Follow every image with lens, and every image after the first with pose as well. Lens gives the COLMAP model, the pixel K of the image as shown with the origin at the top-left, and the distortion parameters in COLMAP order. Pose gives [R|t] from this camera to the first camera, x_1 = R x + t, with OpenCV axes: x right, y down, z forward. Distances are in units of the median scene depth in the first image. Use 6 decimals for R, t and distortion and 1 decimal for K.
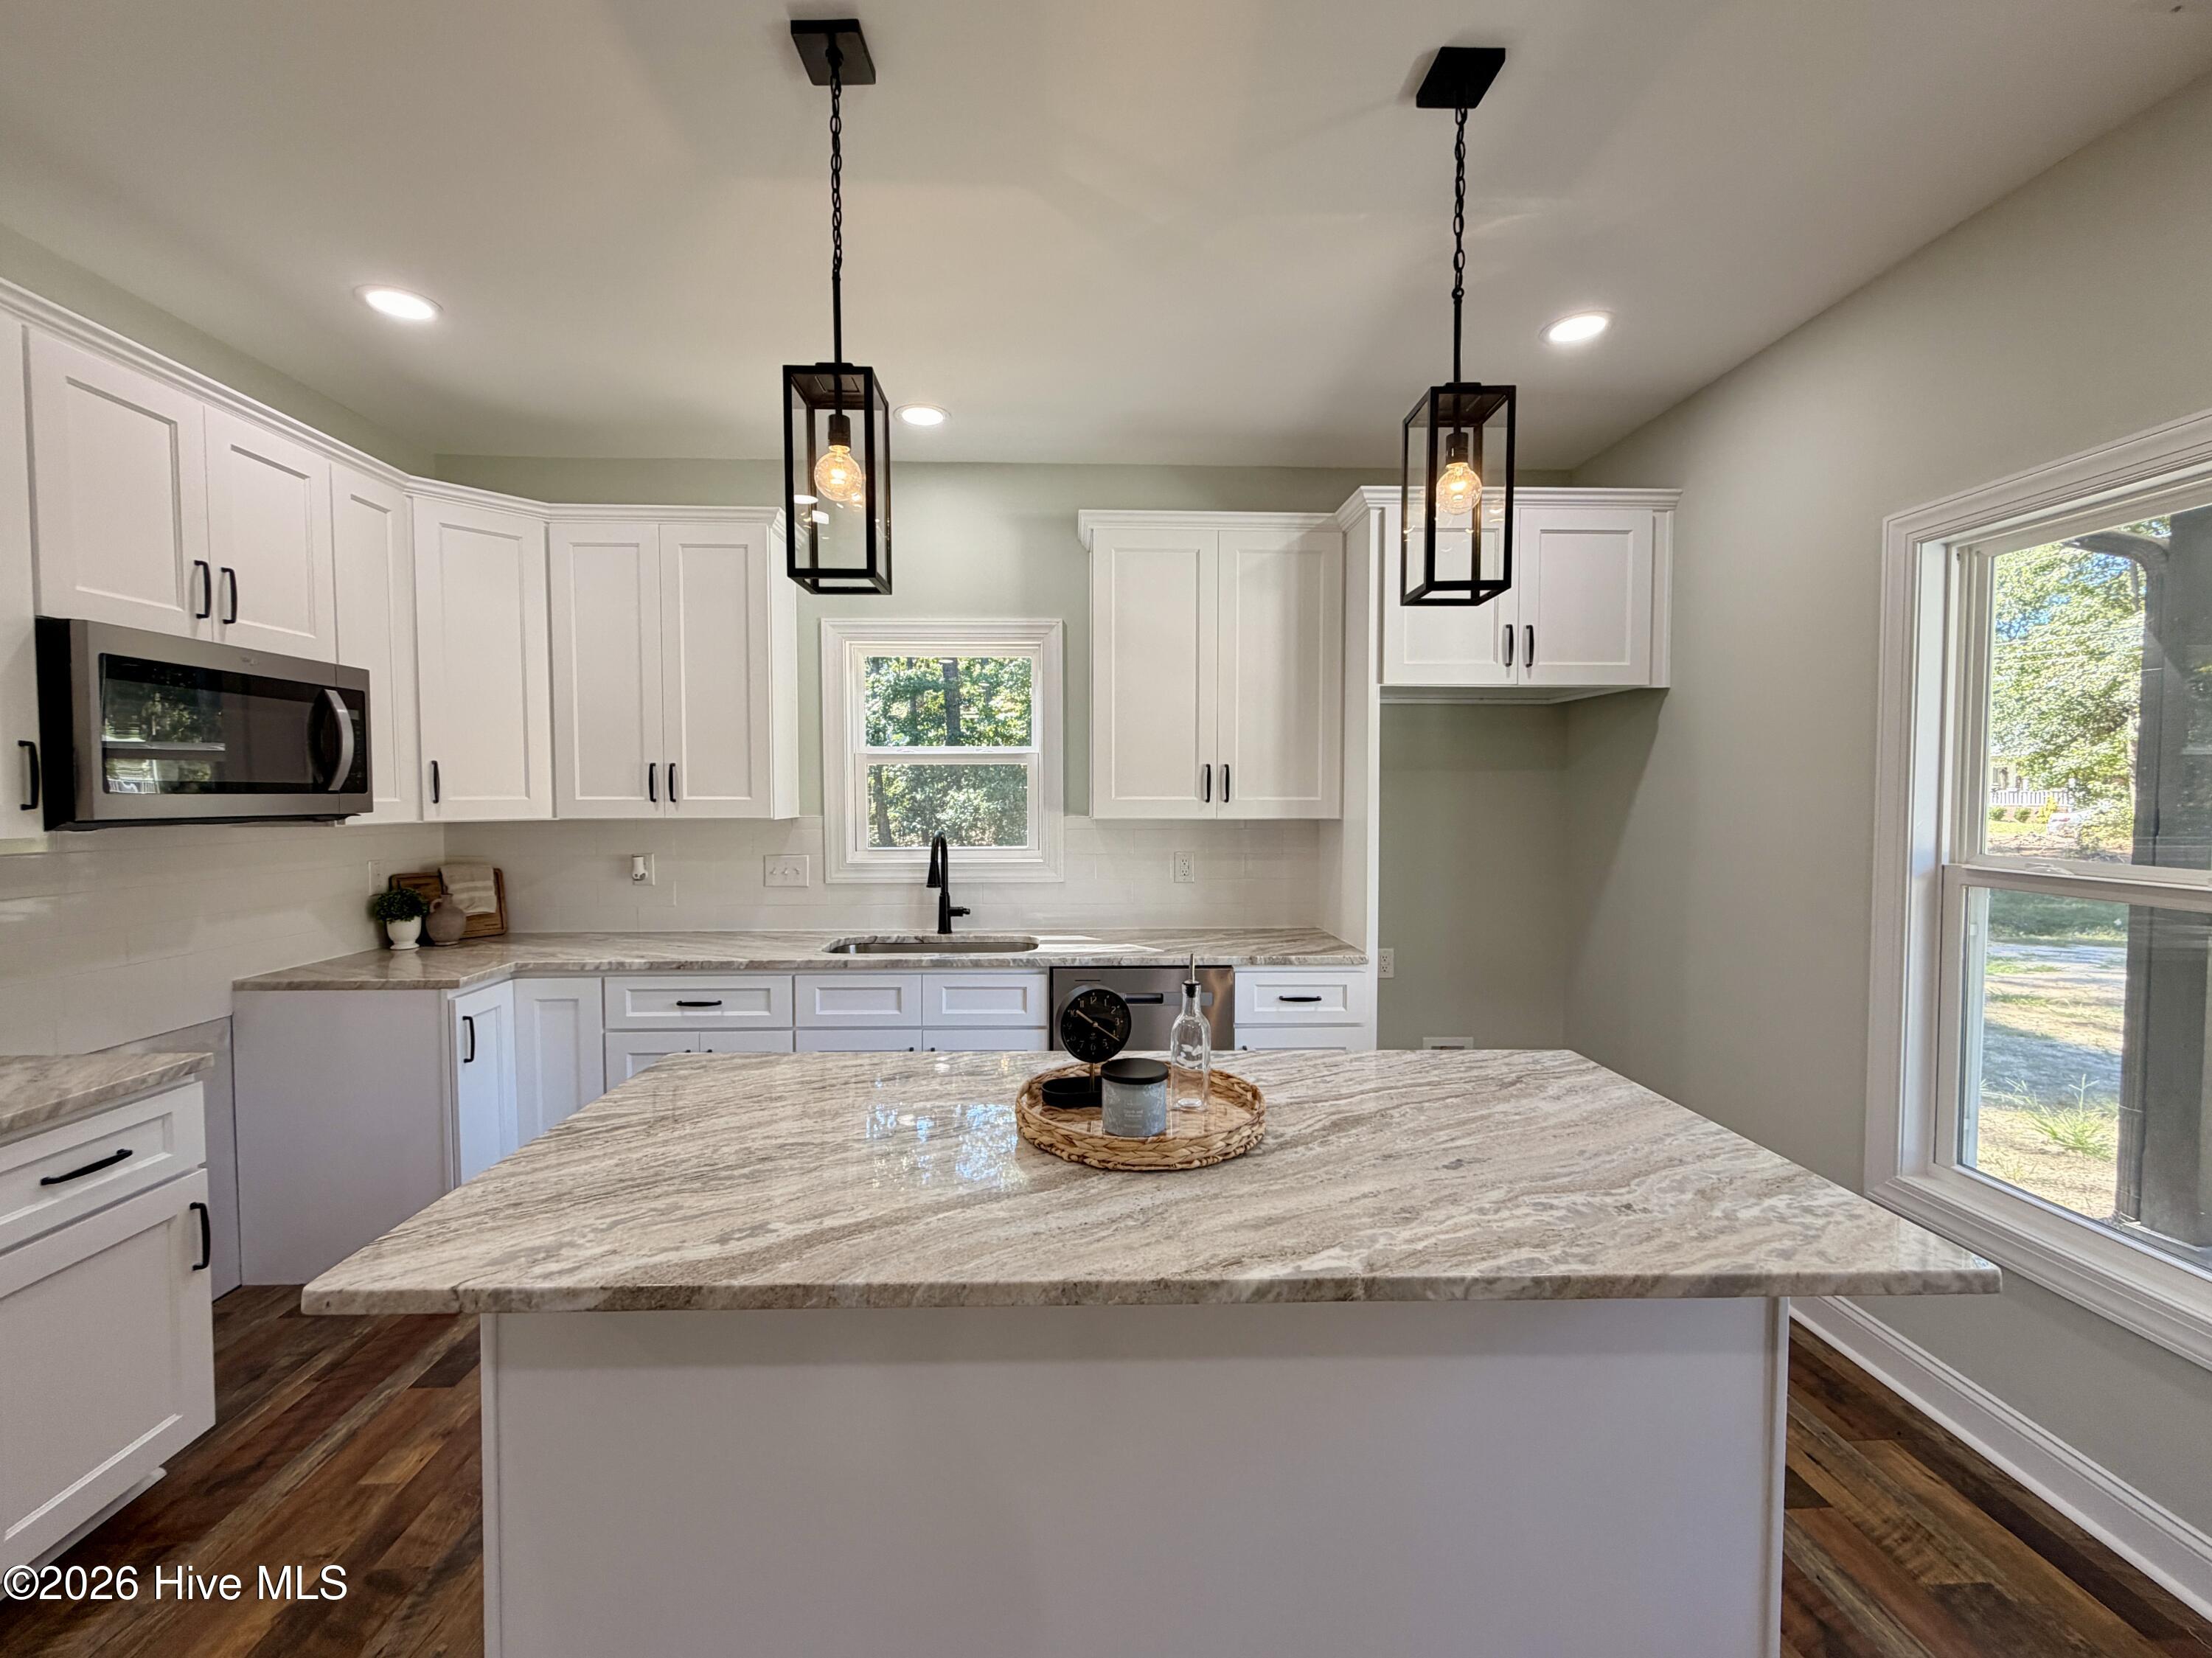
lens RADIAL K [[932.0, 0, 1116.2], [0, 932.0, 829.9], [0, 0, 1]] dist [0.001243, 0.000019]
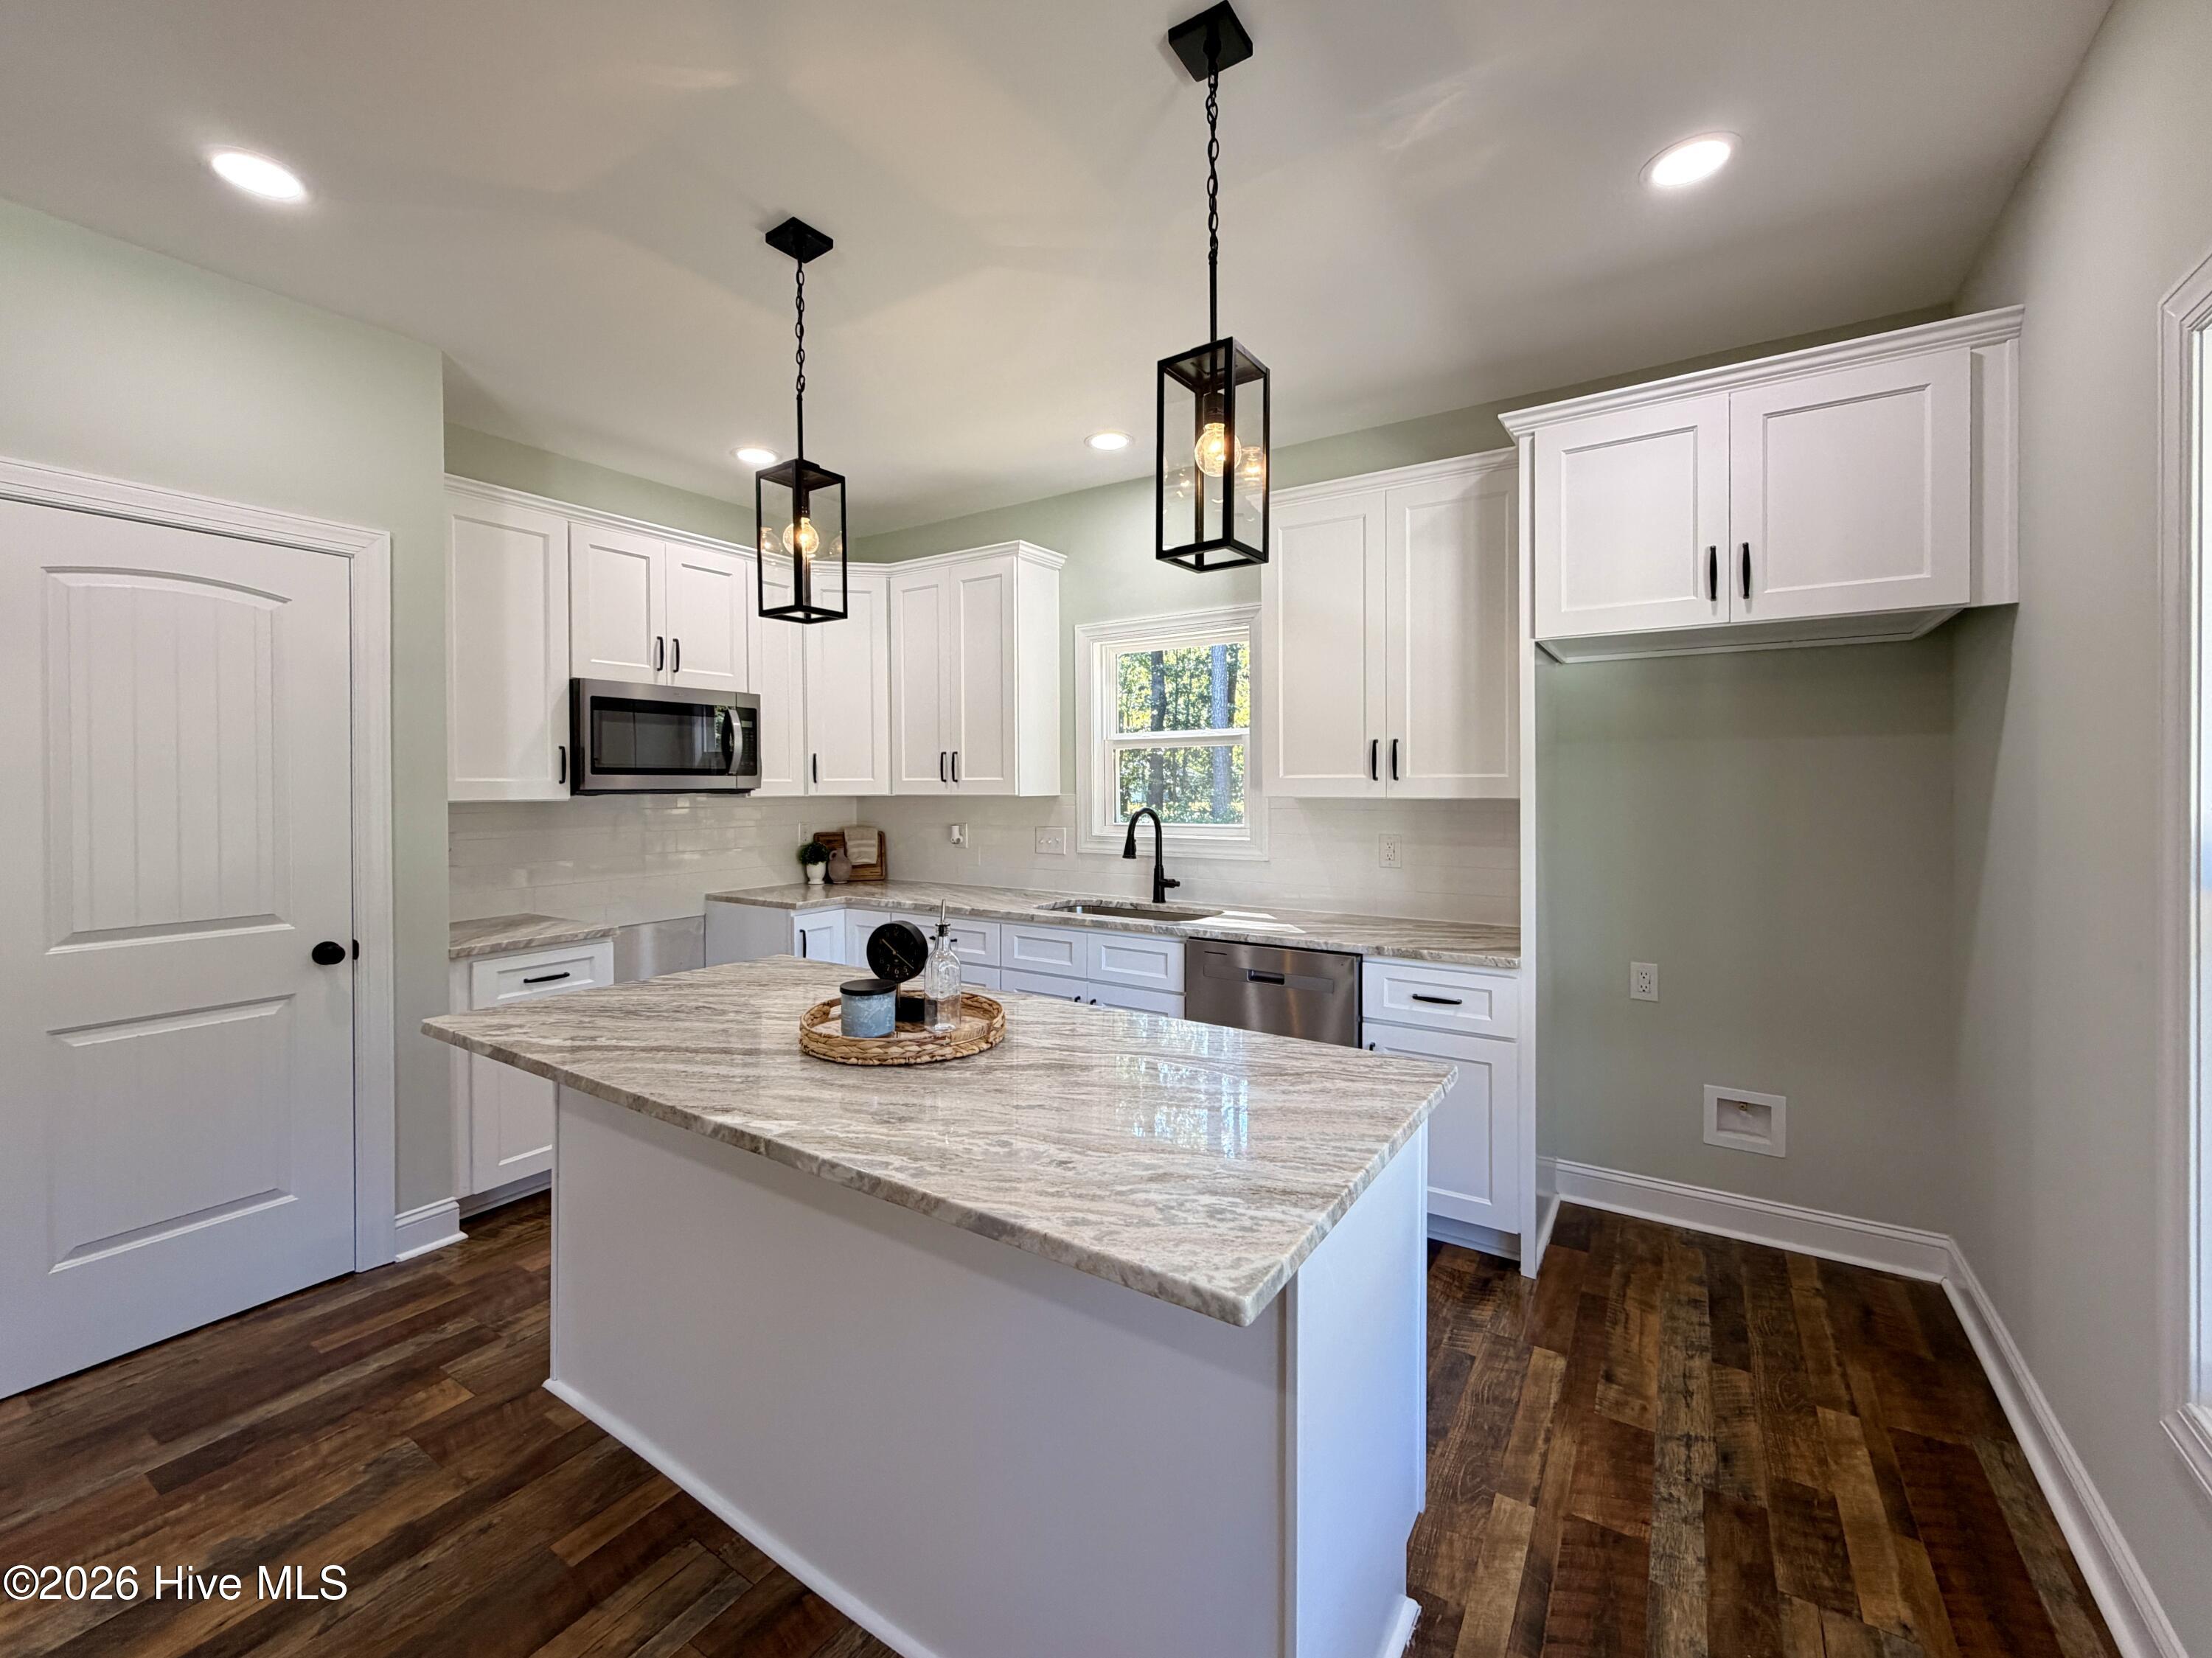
lens RADIAL K [[937.7, 0, 1075.5], [0, 937.7, 791.1], [0, 0, 1]] dist [0.002596, -0.000046]
pose [[0.804142, 0.001934, -0.594434, 0.454238], [-0.019703, 0.999532, -0.023400, 0.010116], [0.594111, 0.030529, 0.803804, 0.070166]]
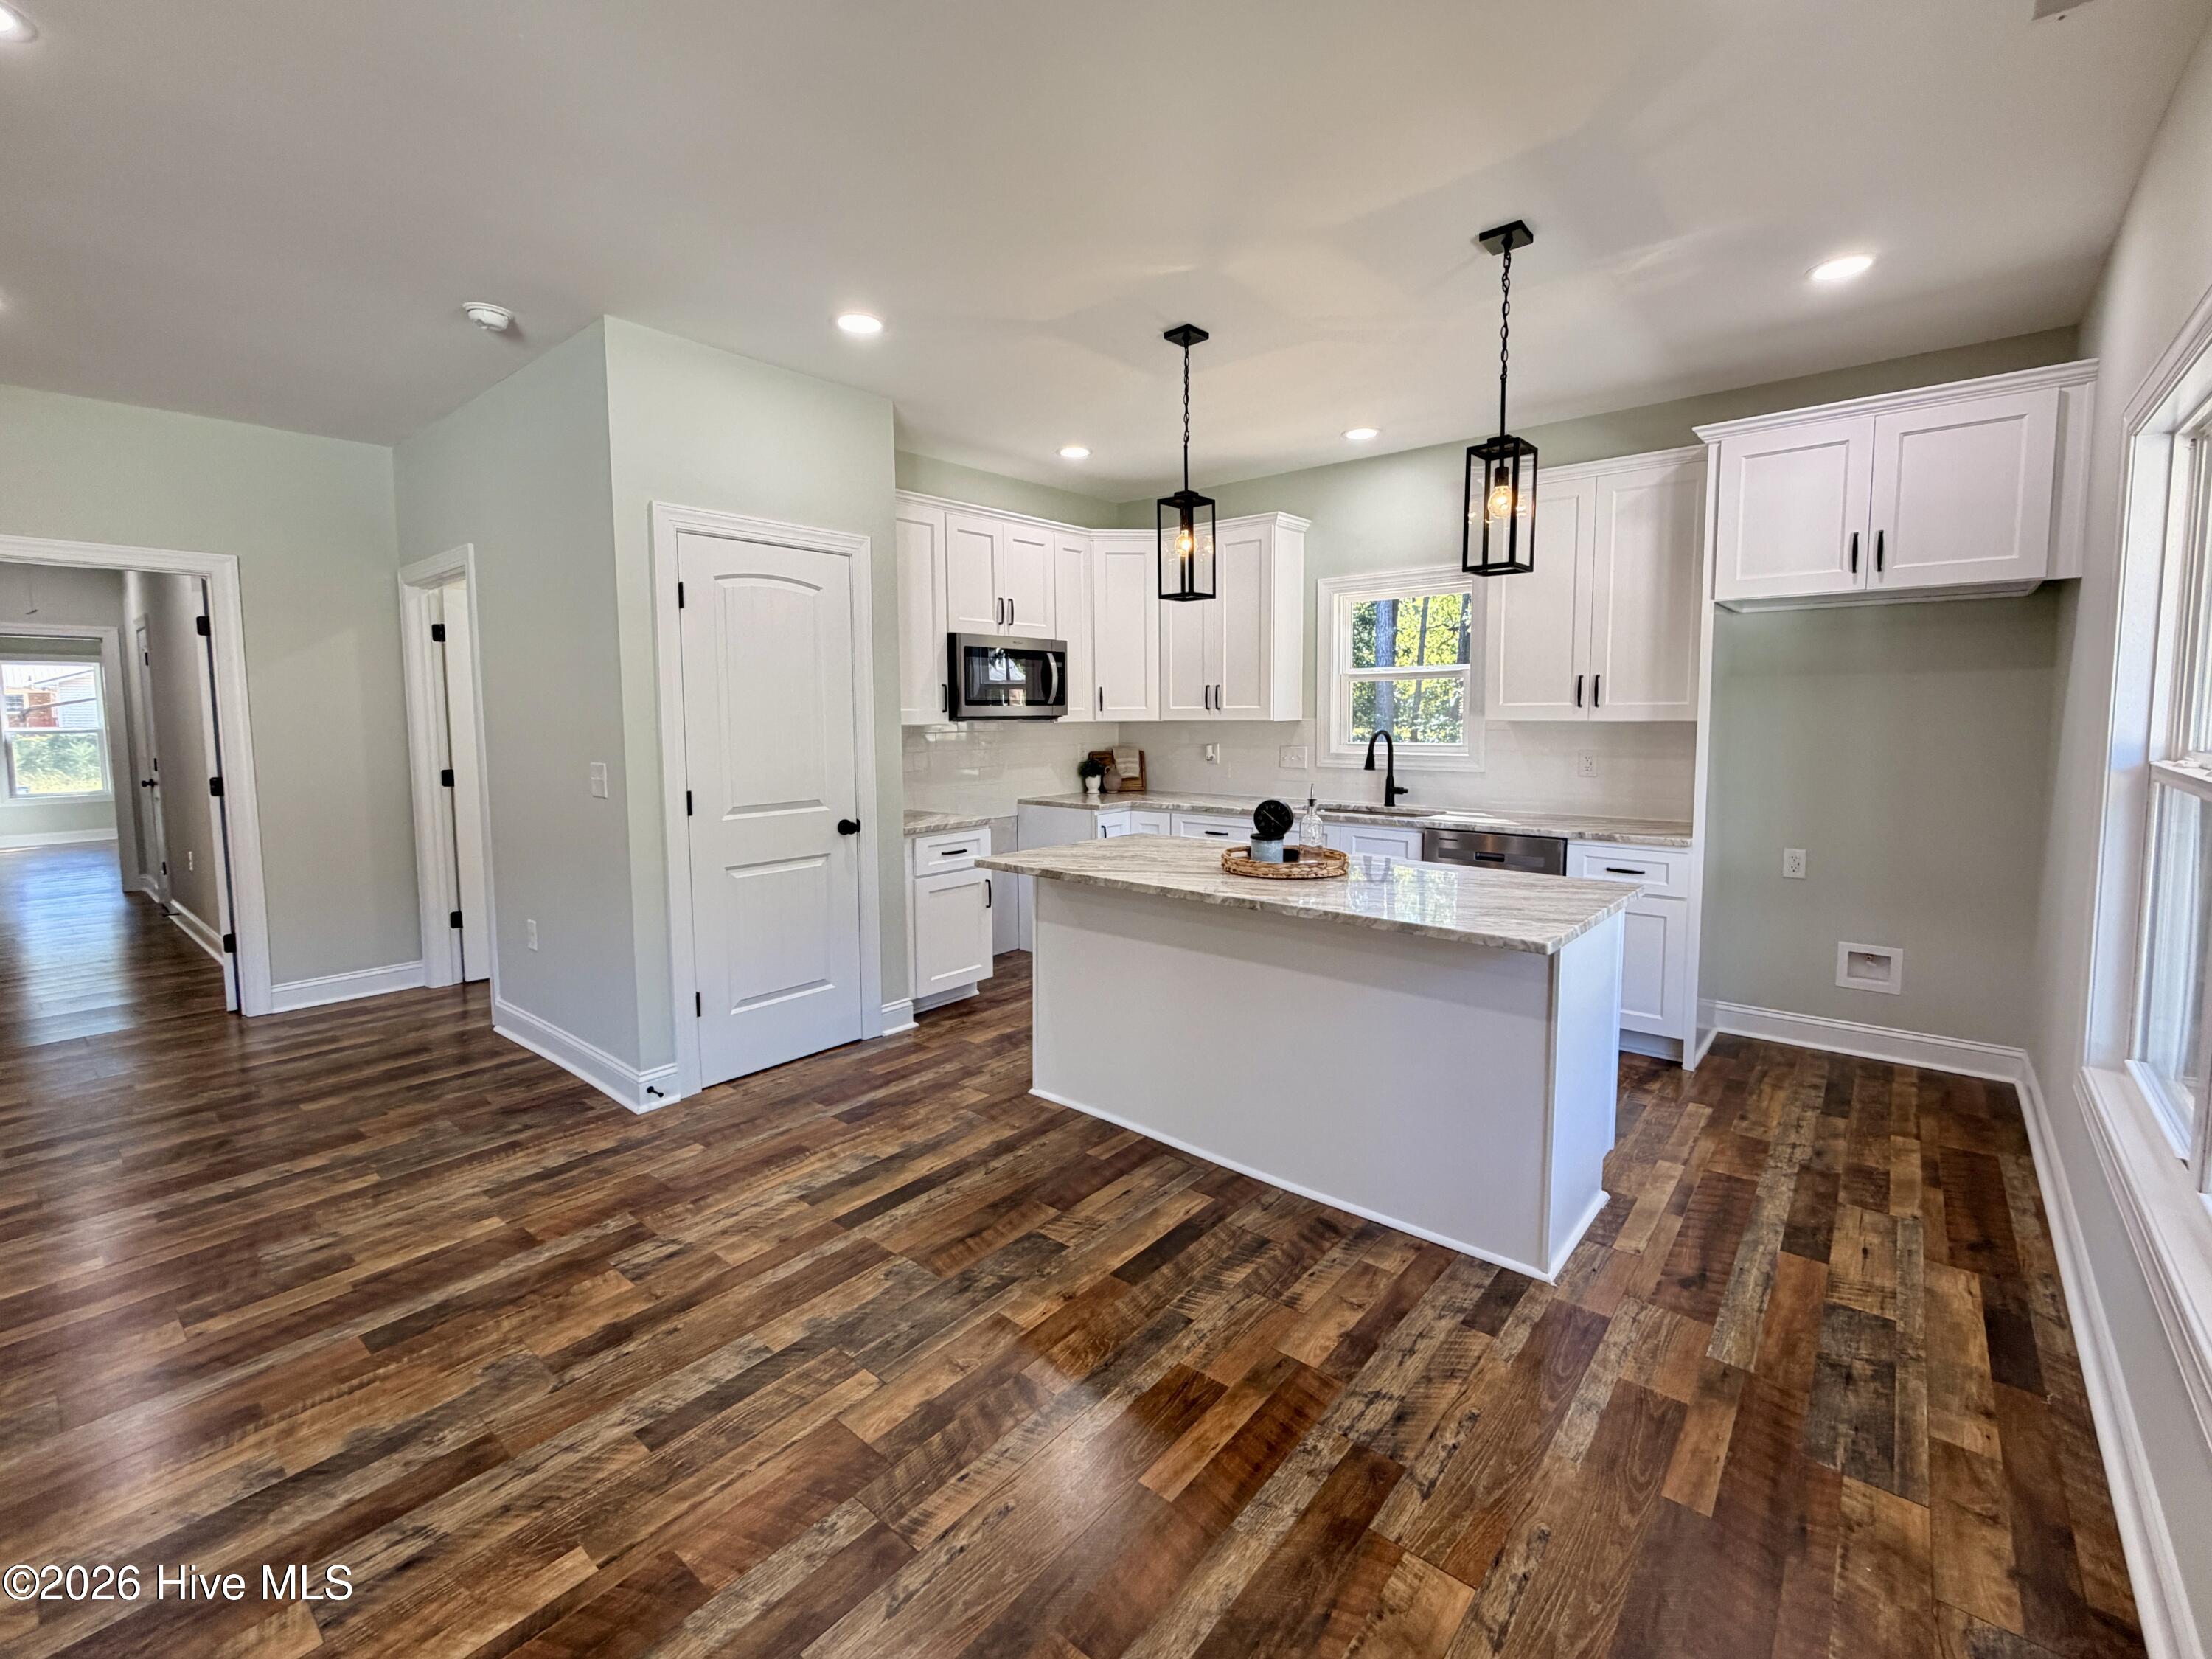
lens RADIAL K [[968.2, 0, 1114.7], [0, 968.2, 794.6], [0, 0, 1]] dist [0.002949, 0.000260]
pose [[0.736765, 0.052948, -0.674073, 0.550223], [-0.018842, 0.998150, 0.057810, 0.023898], [0.675887, -0.029891, 0.736399, -0.357621]]
